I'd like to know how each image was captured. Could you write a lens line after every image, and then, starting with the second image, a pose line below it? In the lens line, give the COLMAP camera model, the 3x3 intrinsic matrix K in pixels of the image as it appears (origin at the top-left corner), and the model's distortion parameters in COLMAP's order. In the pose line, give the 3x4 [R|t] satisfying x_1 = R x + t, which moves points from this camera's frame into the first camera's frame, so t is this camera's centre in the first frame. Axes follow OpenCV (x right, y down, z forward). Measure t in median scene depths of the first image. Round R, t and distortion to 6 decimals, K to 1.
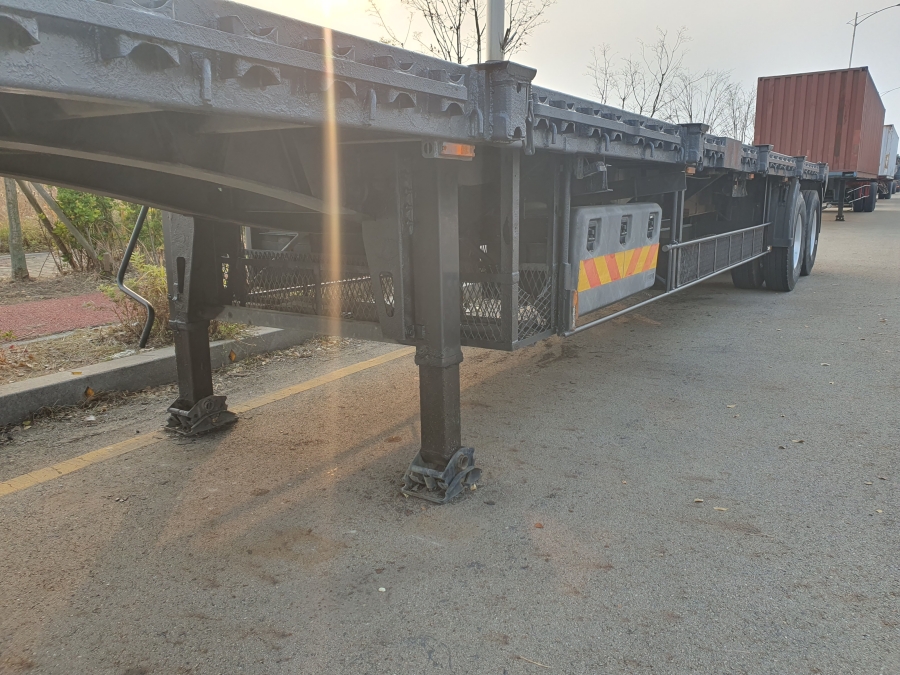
lens RADIAL K [[684.9, 0, 450.0], [0, 684.9, 337.5], [0, 0, 1]] dist [0.018178, 0.000946]
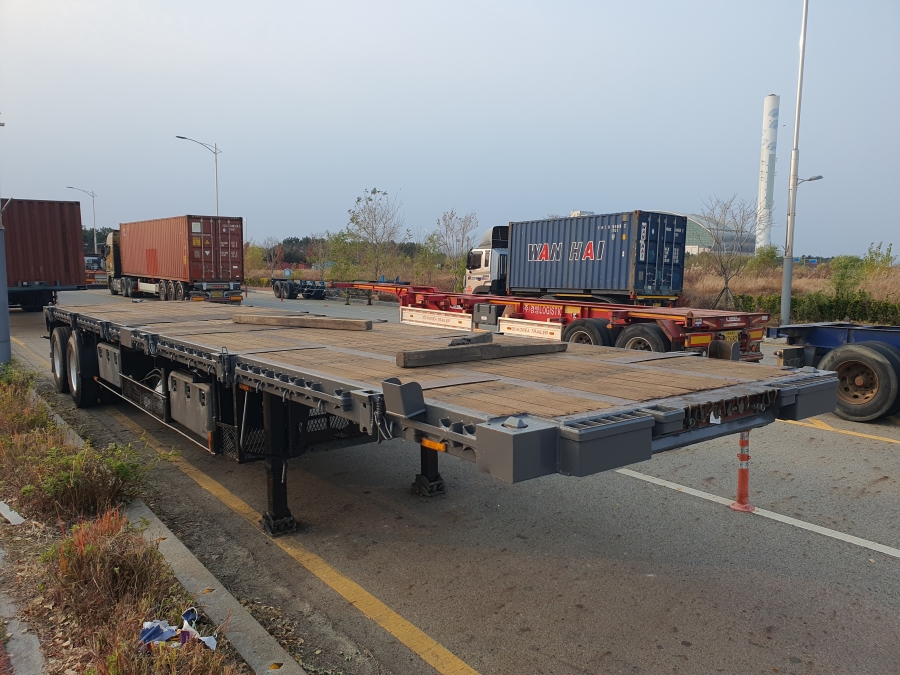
lens RADIAL K [[682.4, 0, 458.6], [0, 682.4, 353.4], [0, 0, 1]] dist [0.011007, 0.004138]
pose [[0.355785, -0.108997, 0.928190, -1.563942], [0.200289, 0.978992, 0.038190, -0.231526], [-0.912854, 0.172319, 0.370141, -0.014934]]
